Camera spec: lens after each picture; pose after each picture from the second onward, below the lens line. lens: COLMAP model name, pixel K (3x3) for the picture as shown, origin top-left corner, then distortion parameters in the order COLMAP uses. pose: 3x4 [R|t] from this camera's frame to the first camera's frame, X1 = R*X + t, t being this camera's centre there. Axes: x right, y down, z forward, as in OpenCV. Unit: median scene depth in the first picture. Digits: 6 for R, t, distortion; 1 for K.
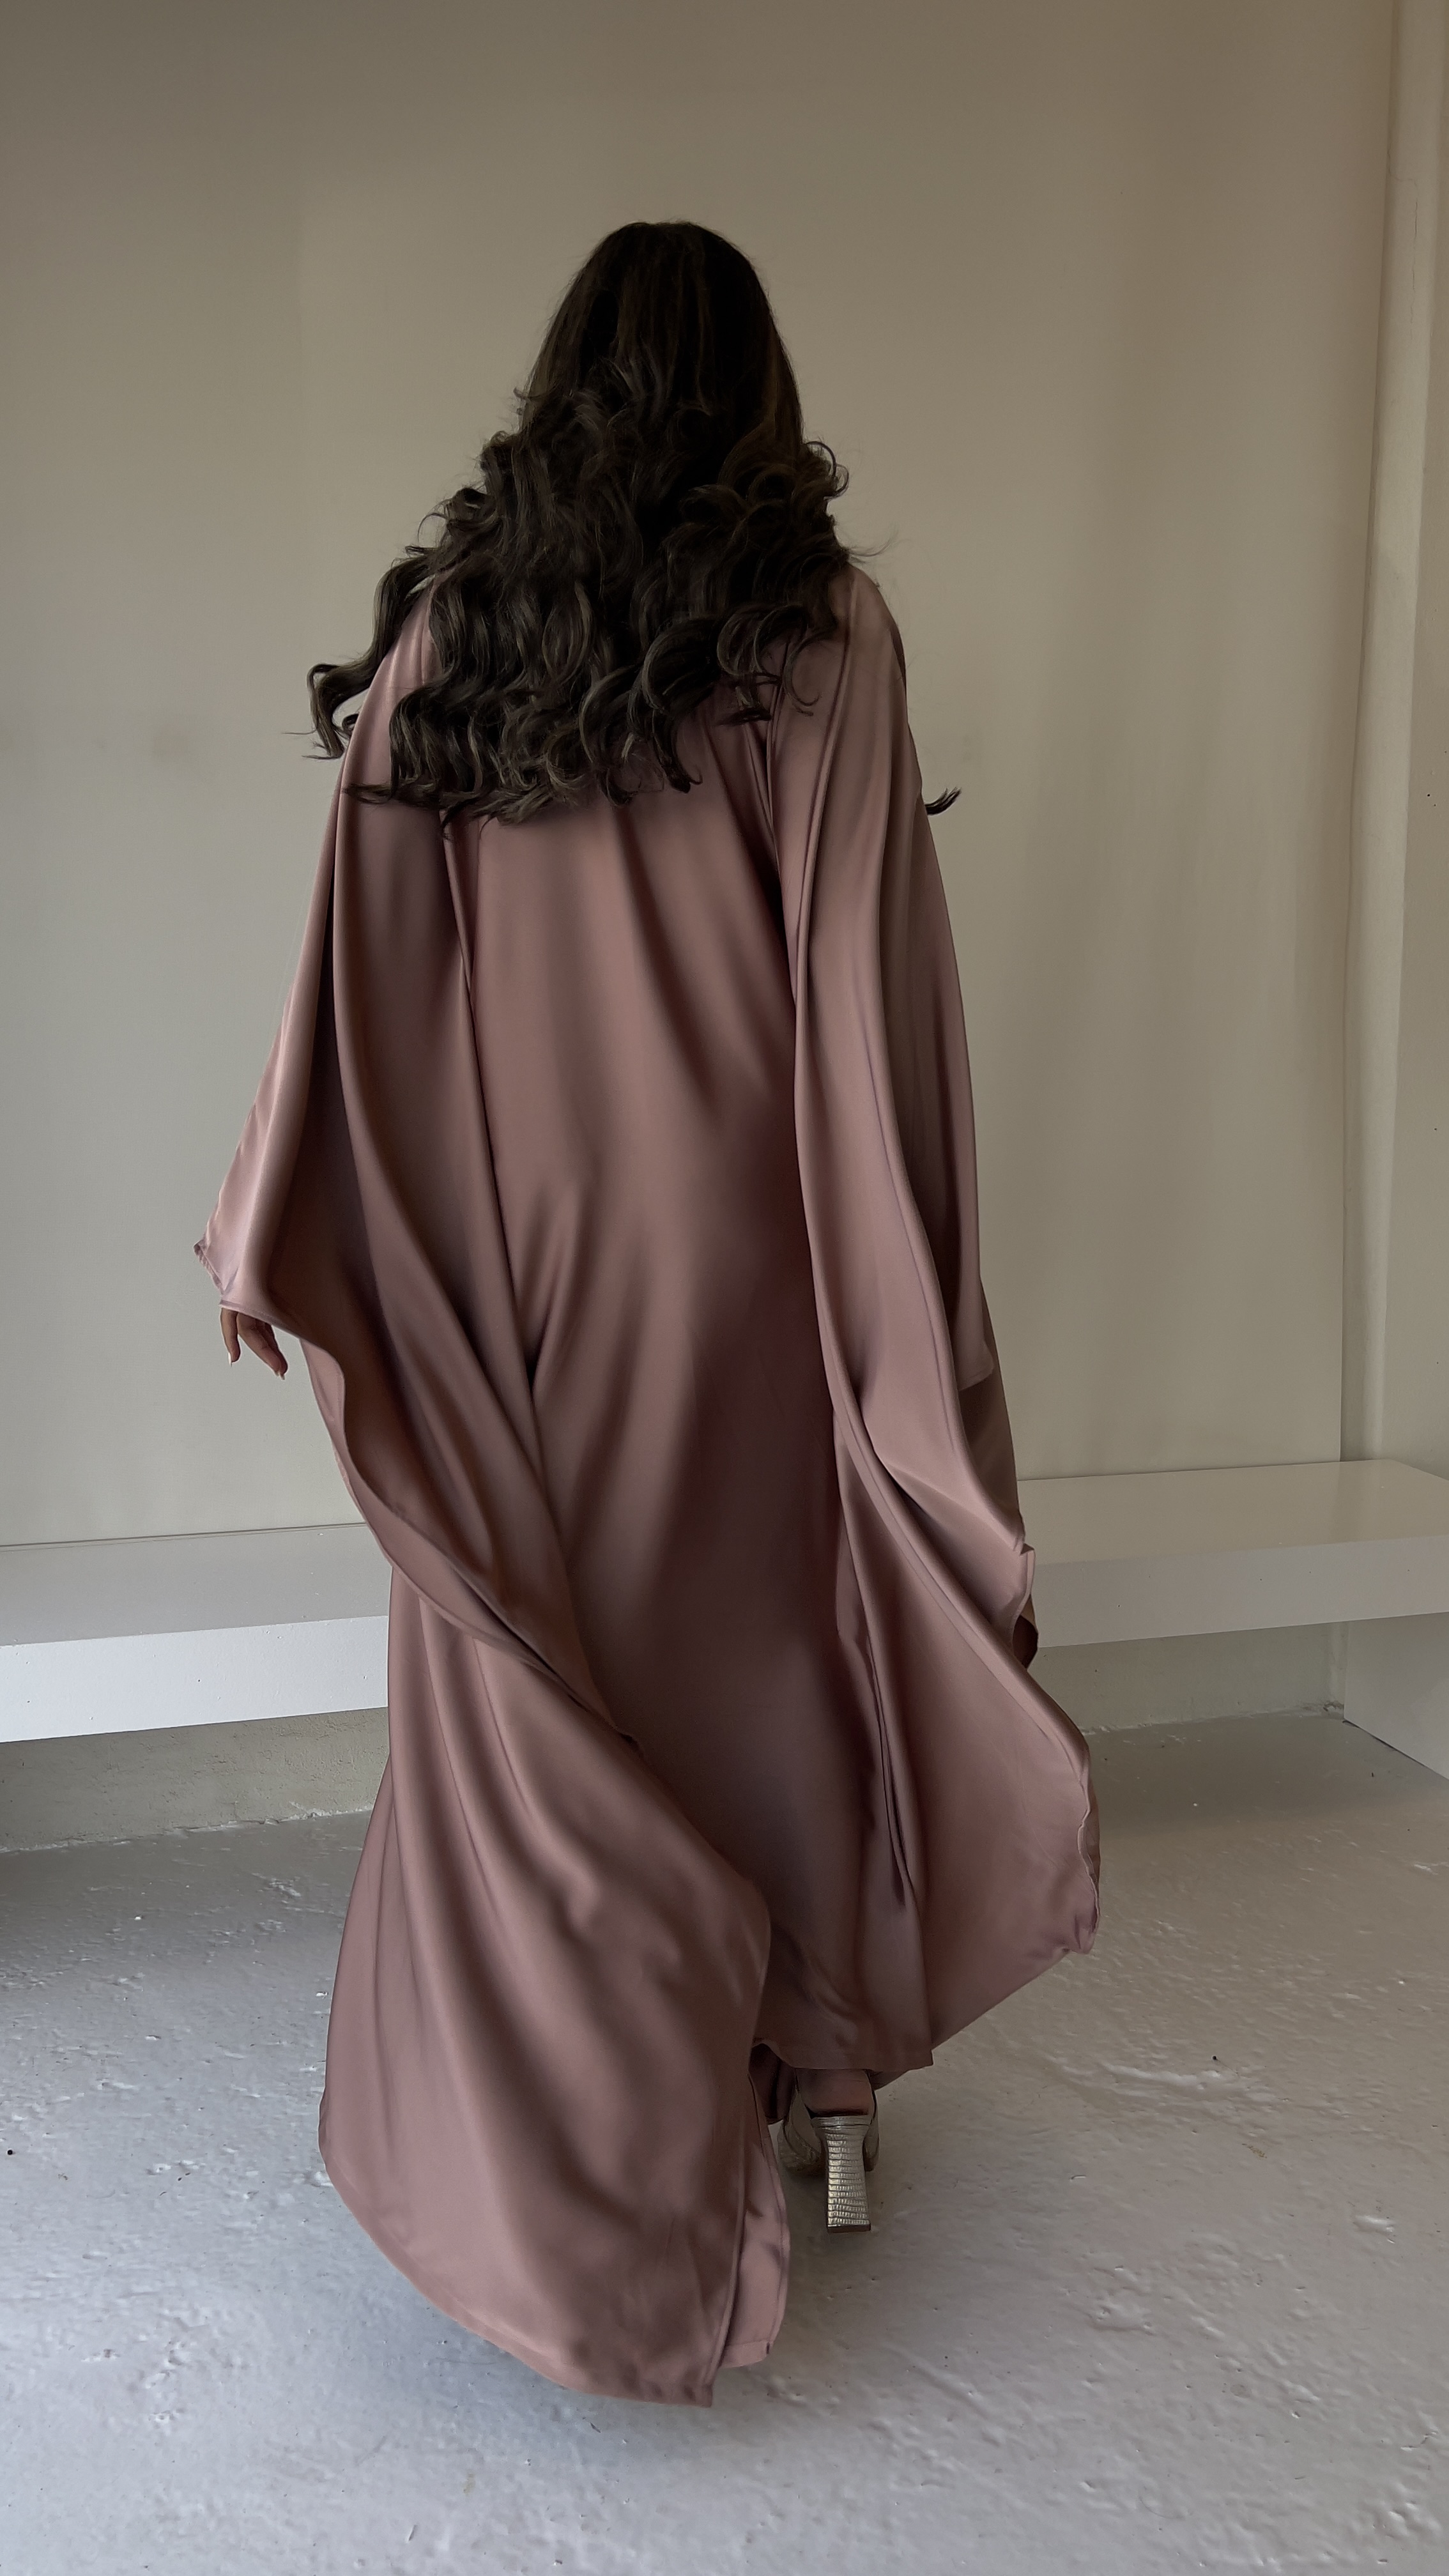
lens RADIAL K [[2000.3, 0, 708.3], [0, 2000.3, 1284.5], [0, 0, 1]] dist [0.012151, -0.018053]
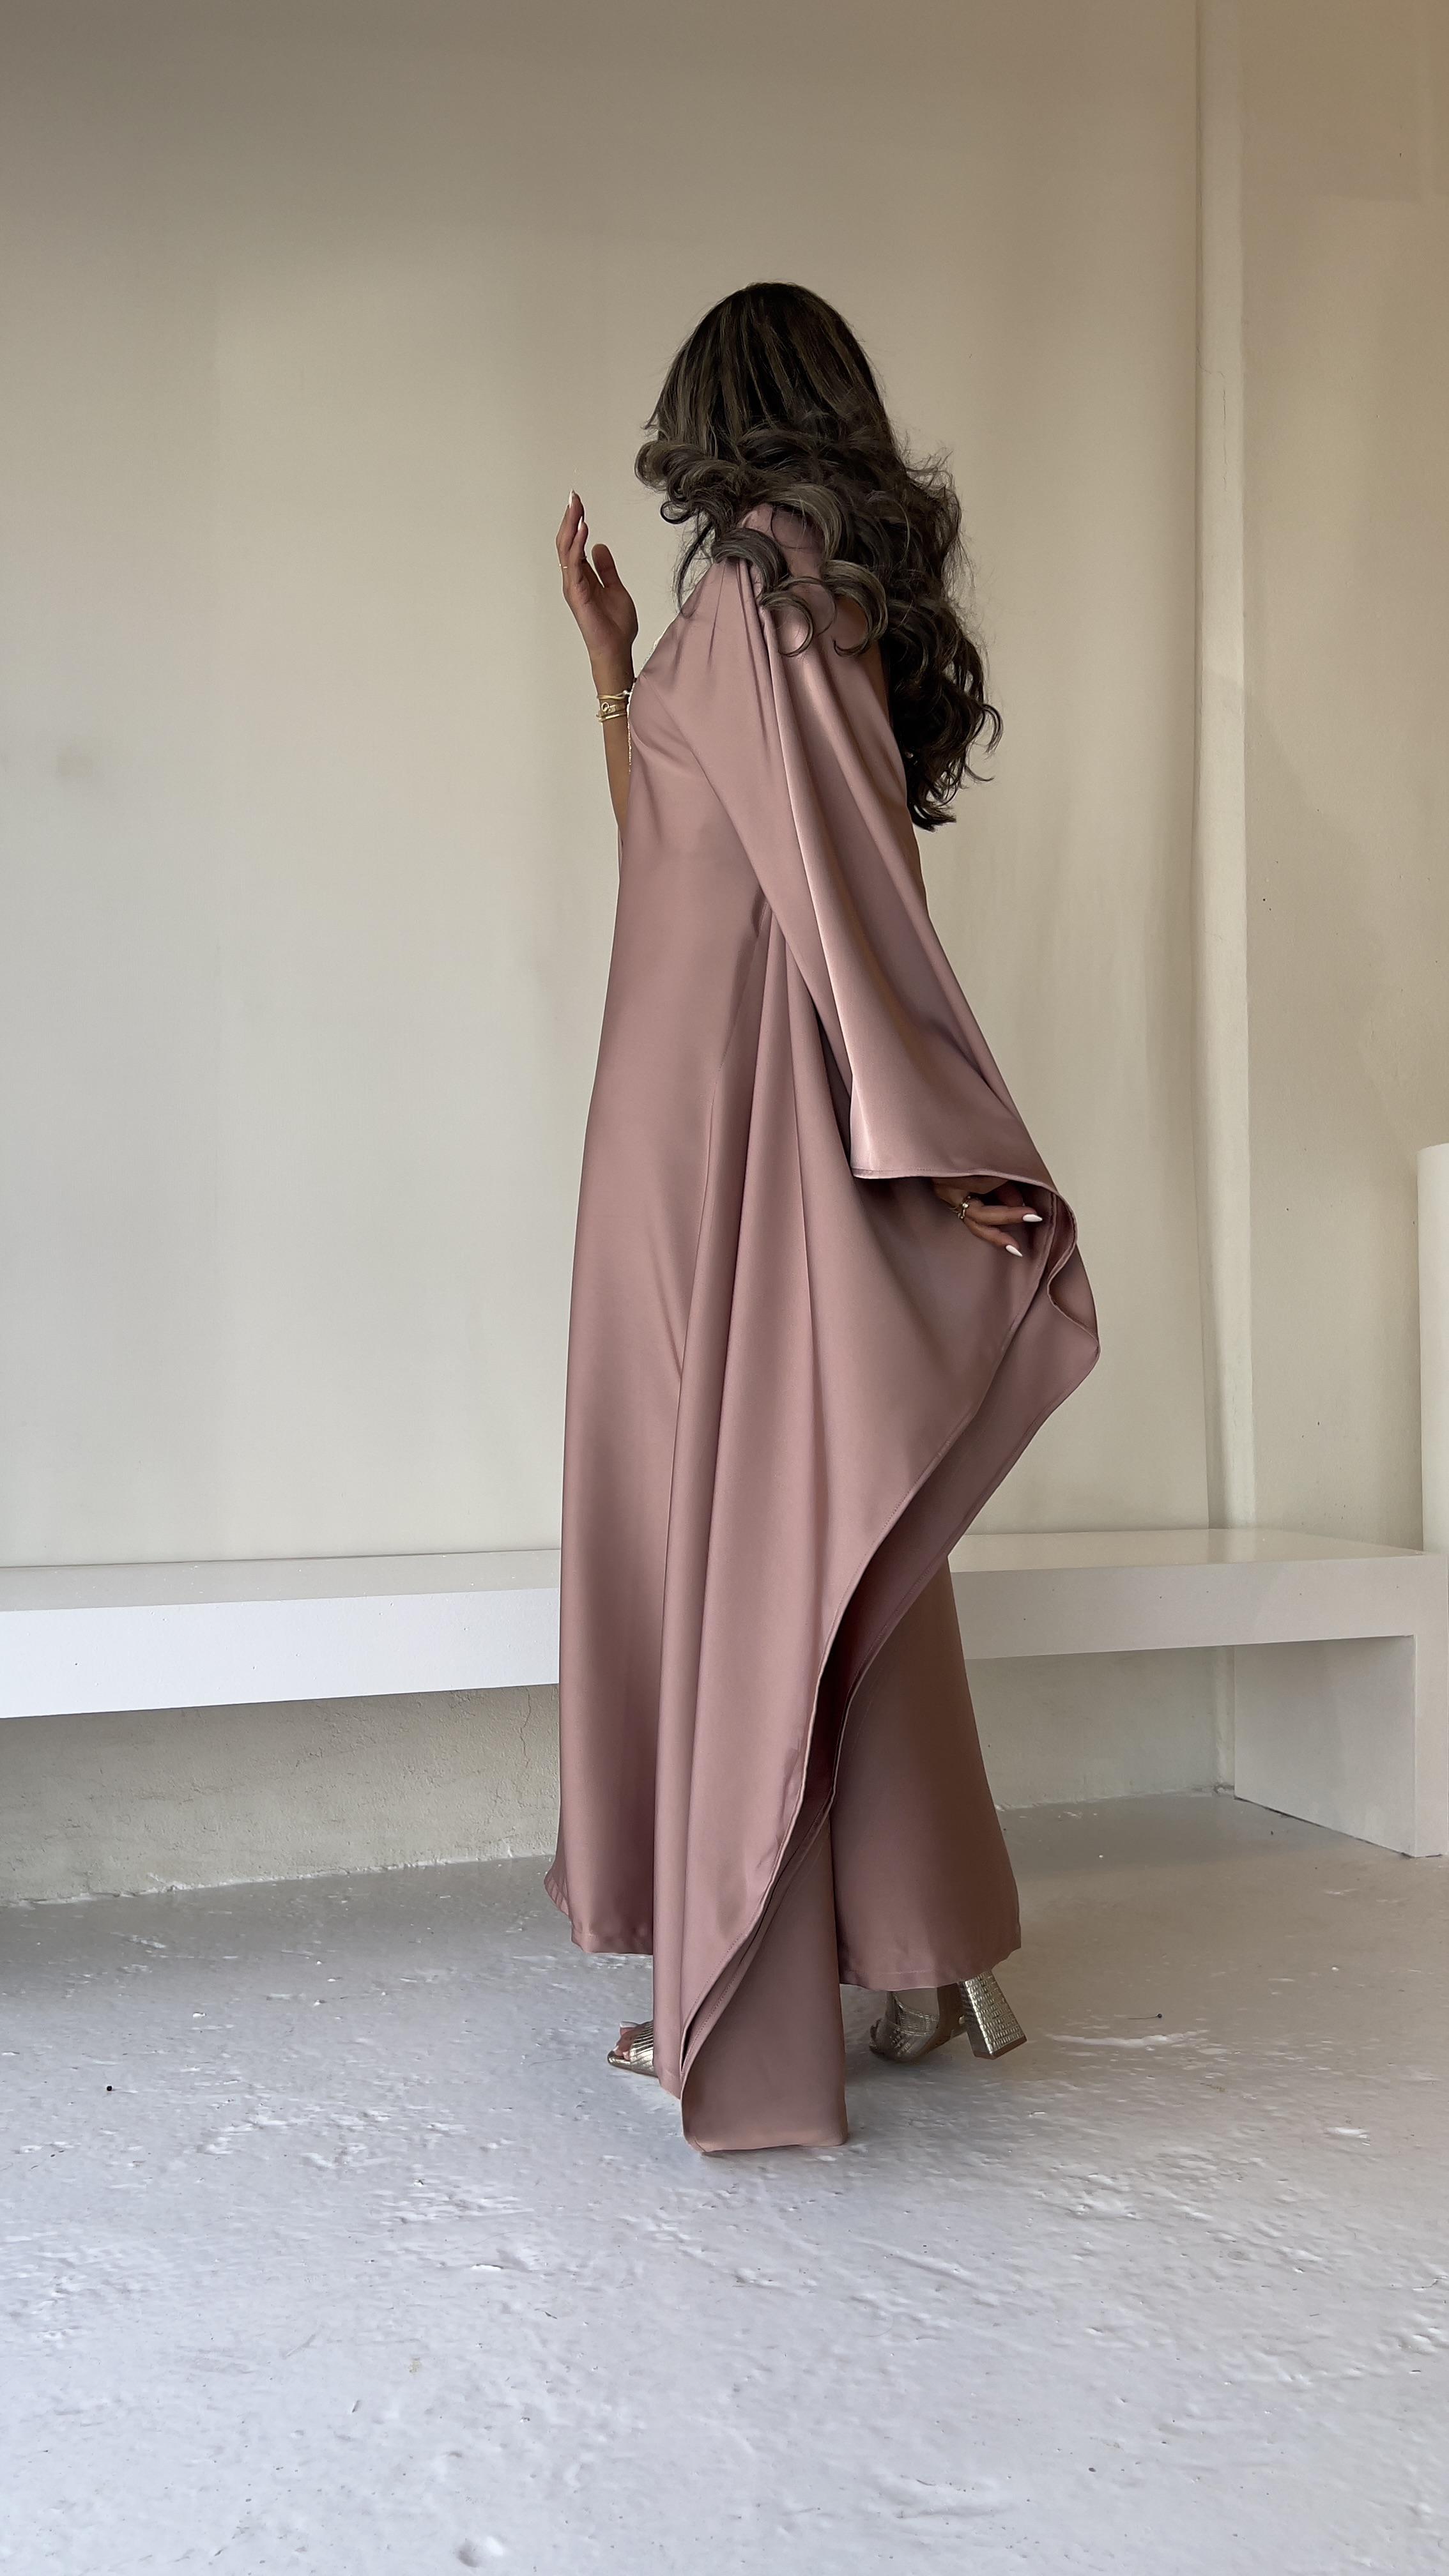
lens RADIAL K [[2000.3, 0, 743.2], [0, 2000.3, 1236.5], [0, 0, 1]] dist [0.012151, -0.018053]
pose [[0.994167, 0.004352, 0.107763, -0.063204], [0.014373, 0.984927, -0.172371, 0.227049], [-0.106889, 0.172914, 0.979120, 0.025110]]
